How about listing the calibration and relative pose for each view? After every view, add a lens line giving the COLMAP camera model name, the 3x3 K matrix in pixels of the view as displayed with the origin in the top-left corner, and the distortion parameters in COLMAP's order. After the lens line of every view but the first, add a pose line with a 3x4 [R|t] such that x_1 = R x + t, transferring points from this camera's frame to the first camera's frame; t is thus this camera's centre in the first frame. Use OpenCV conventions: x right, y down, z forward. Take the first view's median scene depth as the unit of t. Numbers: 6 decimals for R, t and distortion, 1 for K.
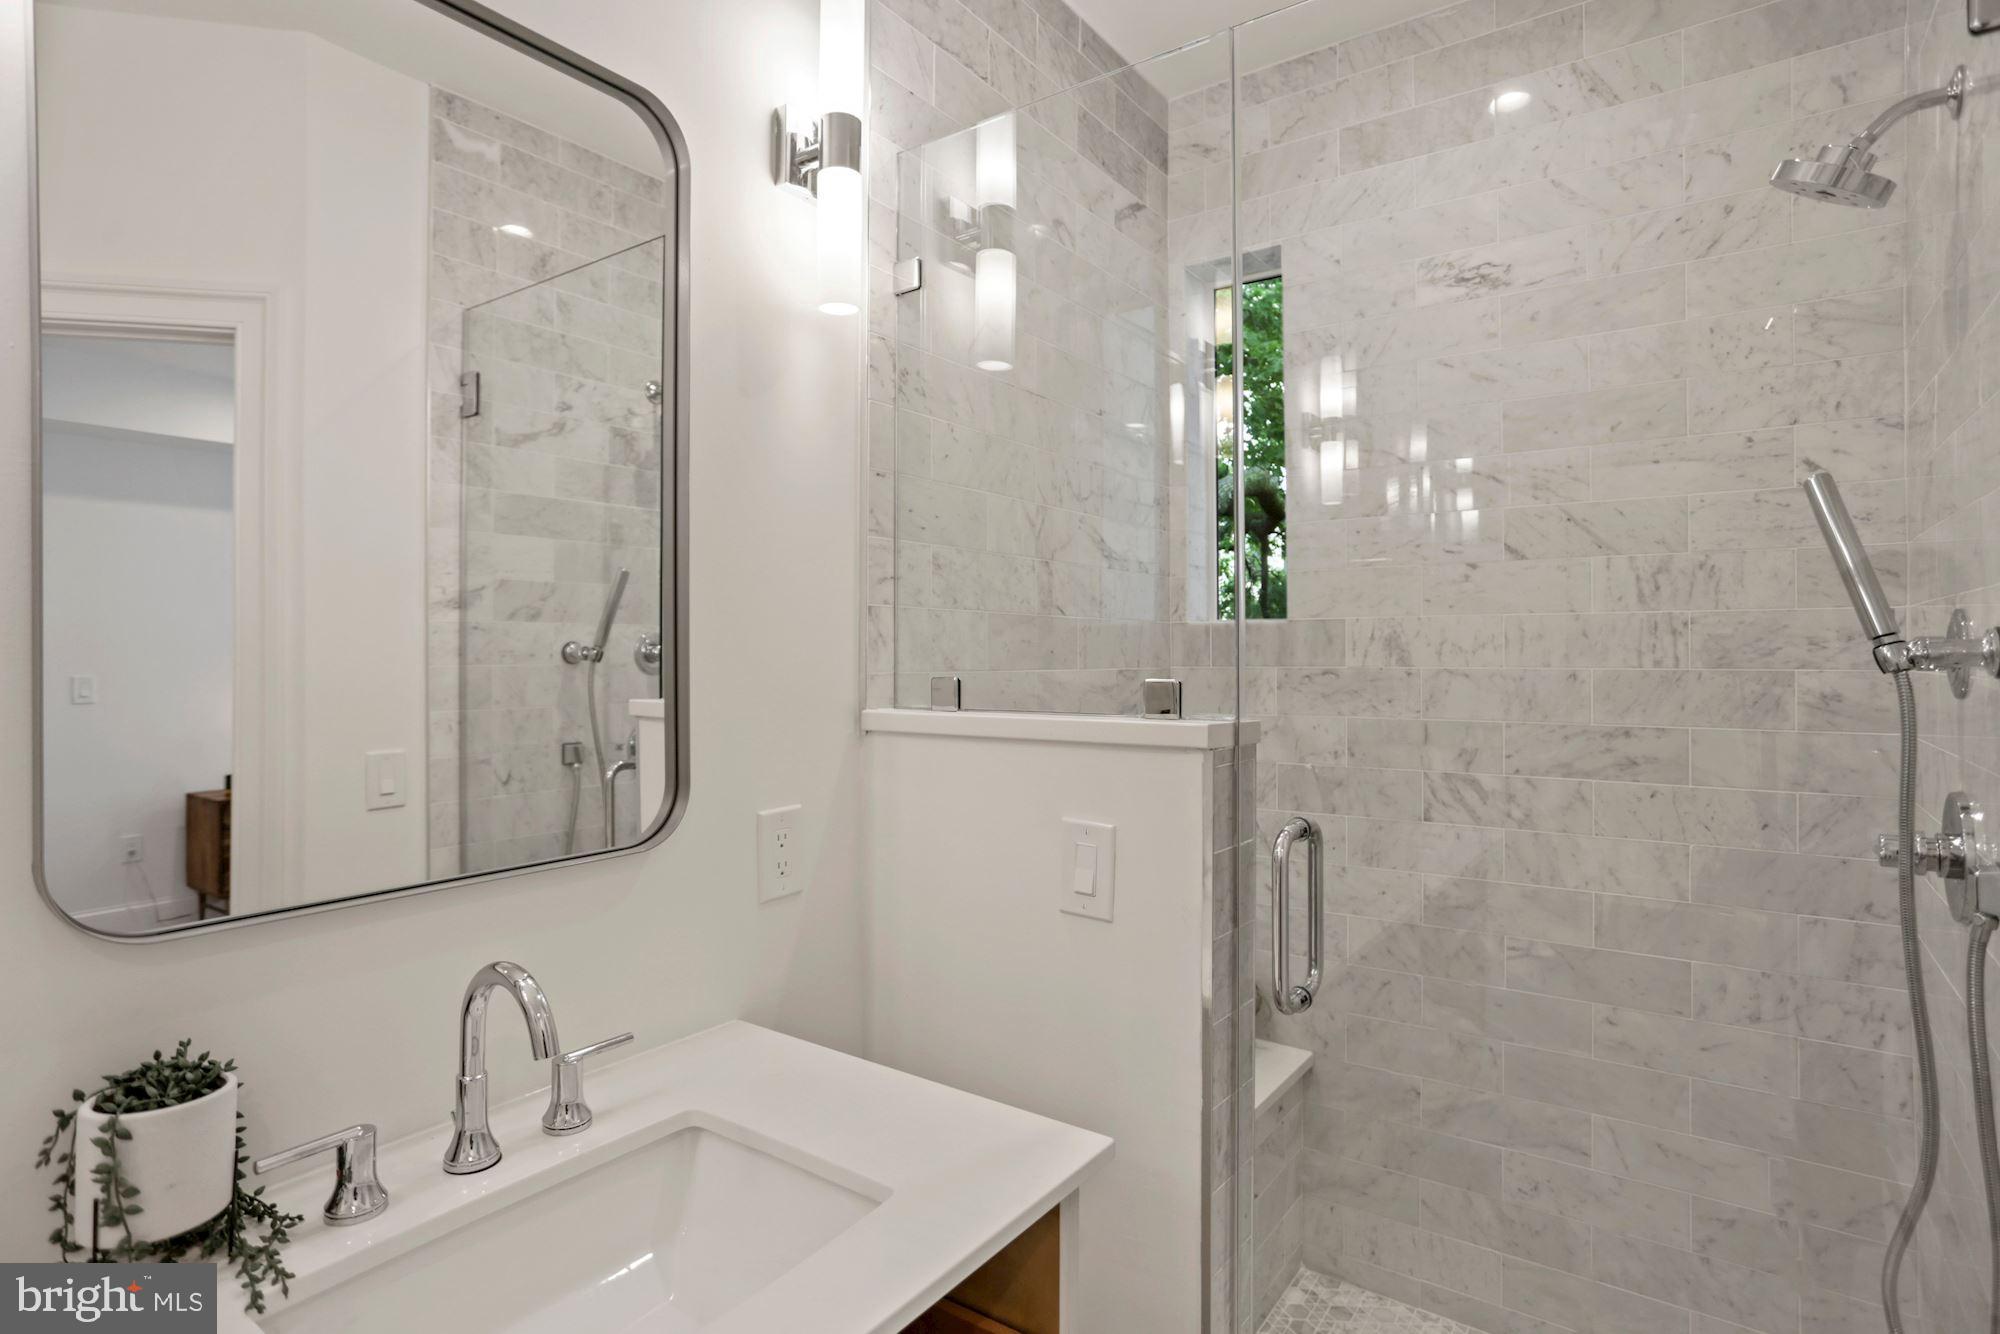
lens RADIAL K [[1026.3, 0, 996.8], [0, 1026.3, 651.7], [0, 0, 1]] dist [-0.024004, 0.002529]
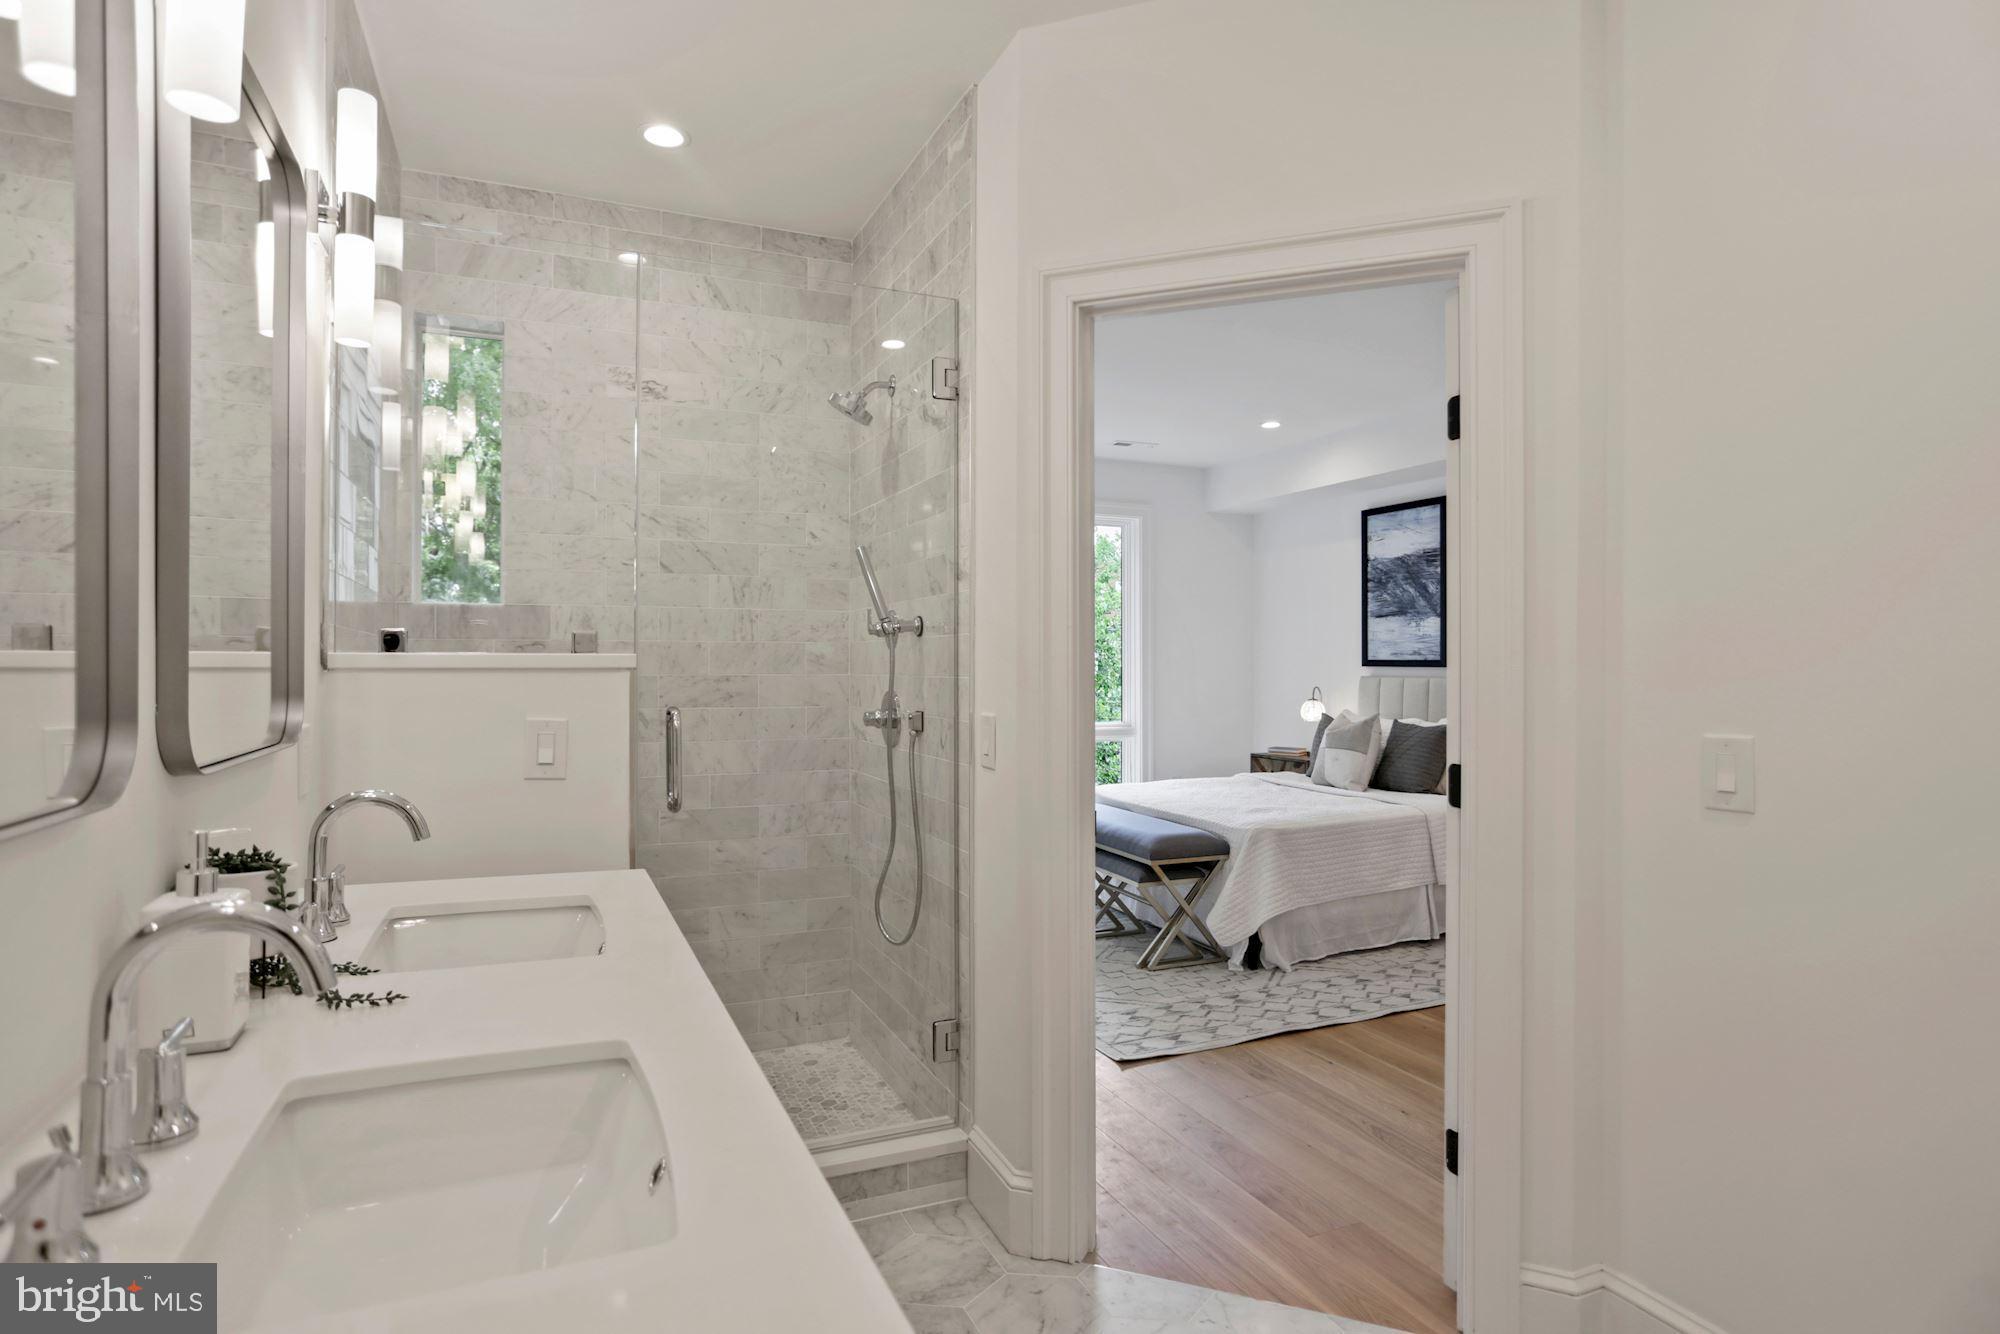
lens RADIAL K [[1026.3, 0, 998.7], [0, 1026.3, 669.7], [0, 0, 1]] dist [-0.024004, 0.002529]
pose [[0.517601, -0.001213, 0.855621, -0.616587], [-0.003364, 0.999988, 0.003453, 0.056560], [-0.855615, -0.004665, 0.517591, -0.282402]]
